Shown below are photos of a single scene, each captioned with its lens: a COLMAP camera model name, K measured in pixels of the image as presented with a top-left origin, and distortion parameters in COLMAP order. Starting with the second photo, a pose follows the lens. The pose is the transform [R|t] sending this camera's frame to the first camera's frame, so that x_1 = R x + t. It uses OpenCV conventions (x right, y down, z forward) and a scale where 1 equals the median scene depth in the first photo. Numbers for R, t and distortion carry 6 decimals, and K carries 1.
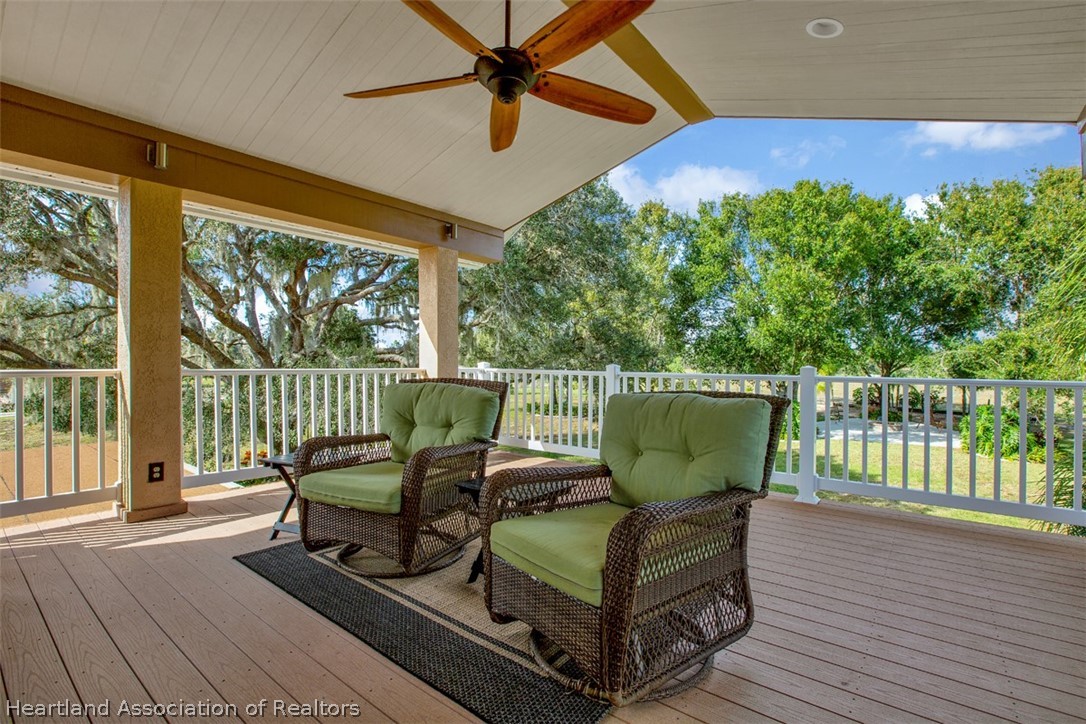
lens RADIAL K [[494.0, 0, 558.4], [0, 494.0, 361.4], [0, 0, 1]] dist [-0.059393, 0.021843]
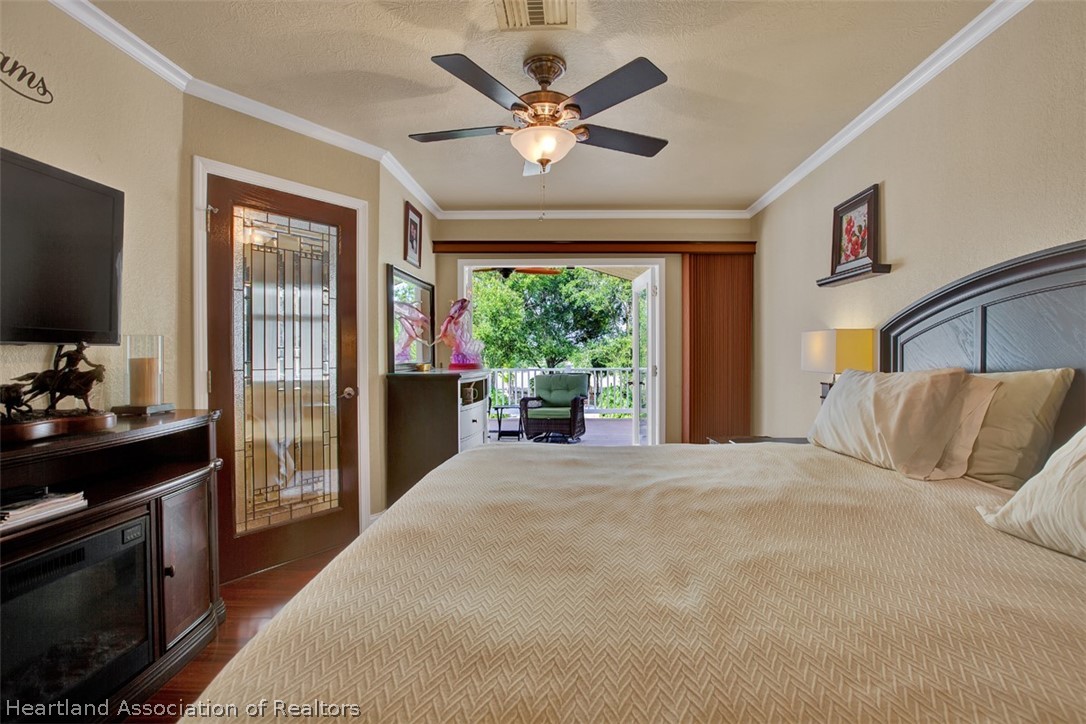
lens RADIAL K [[502.6, 0, 570.2], [0, 502.6, 354.4], [0, 0, 1]] dist [-0.043149, 0.000351]
pose [[0.790227, -0.008356, 0.612758, -0.190746], [0.011810, 0.999929, -0.001595, -0.007144], [-0.612701, 0.008497, 0.790269, -0.189069]]
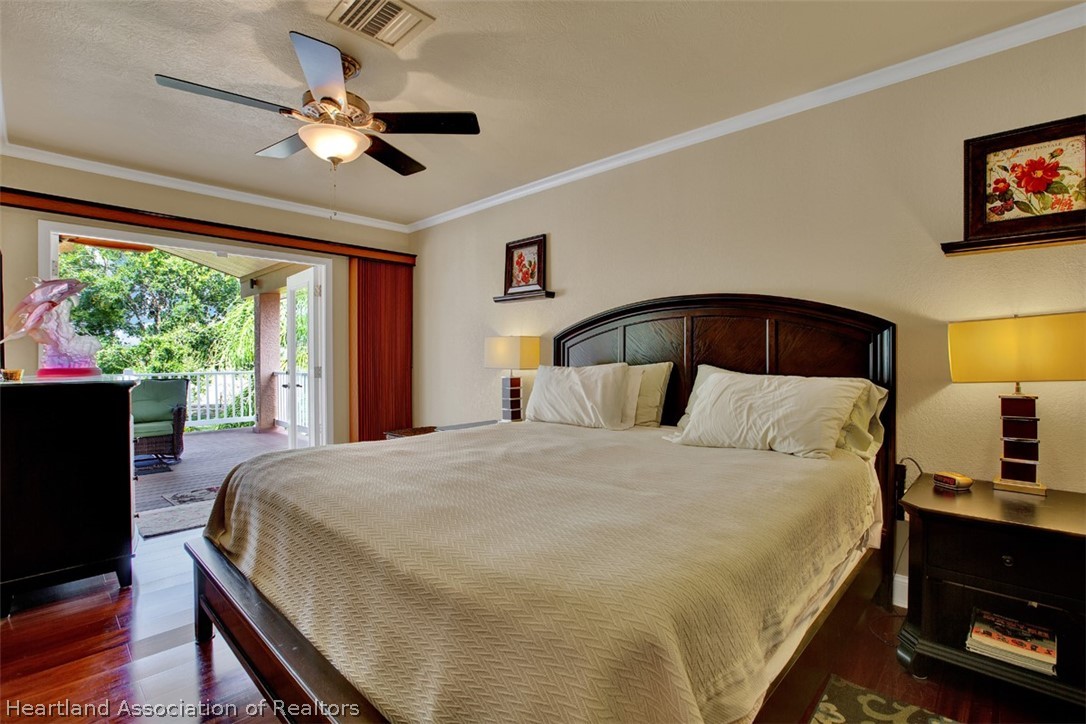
lens RADIAL K [[497.8, 0, 556.4], [0, 497.8, 357.3], [0, 0, 1]] dist [-0.045396, 0.016981]
pose [[0.080750, -0.012111, 0.996661, -0.230879], [0.010969, 0.999876, 0.011261, -0.007507], [-0.996674, 0.010023, 0.080872, -0.155321]]
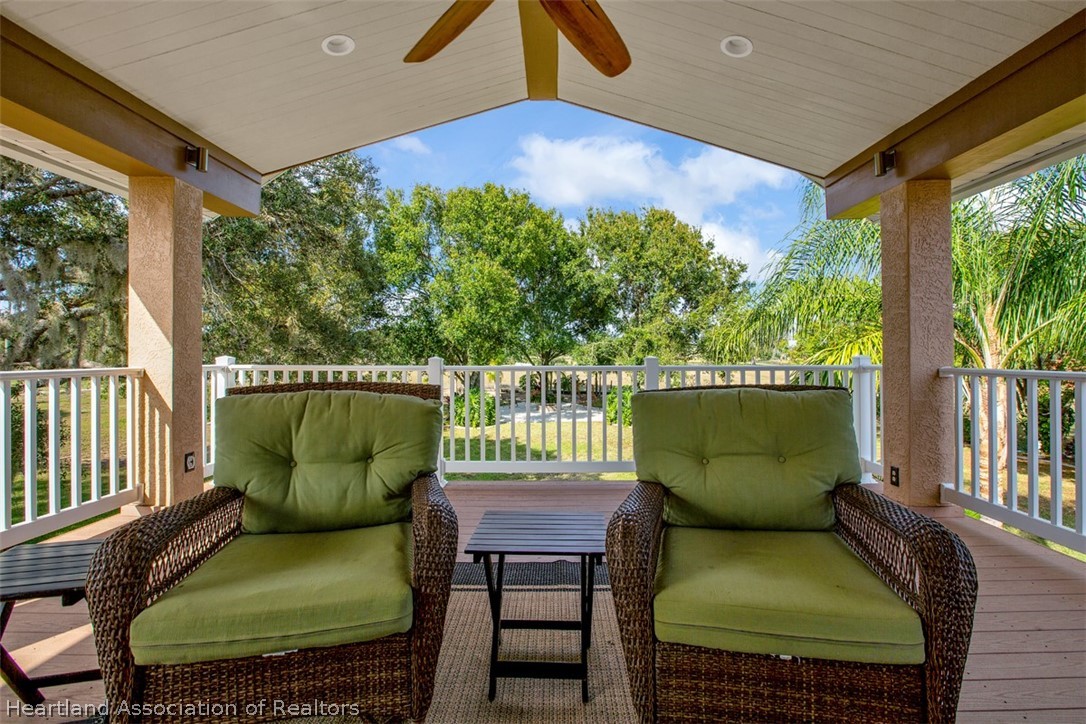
lens RADIAL K [[501.7, 0, 548.6], [0, 501.7, 337.0], [0, 0, 1]] dist [-0.051014, 0.023513]
pose [[0.800243, 0.010532, 0.599584, -0.057274], [0.008098, 0.999565, -0.028366, -0.000575], [-0.599621, 0.027555, 0.799809, 0.046973]]
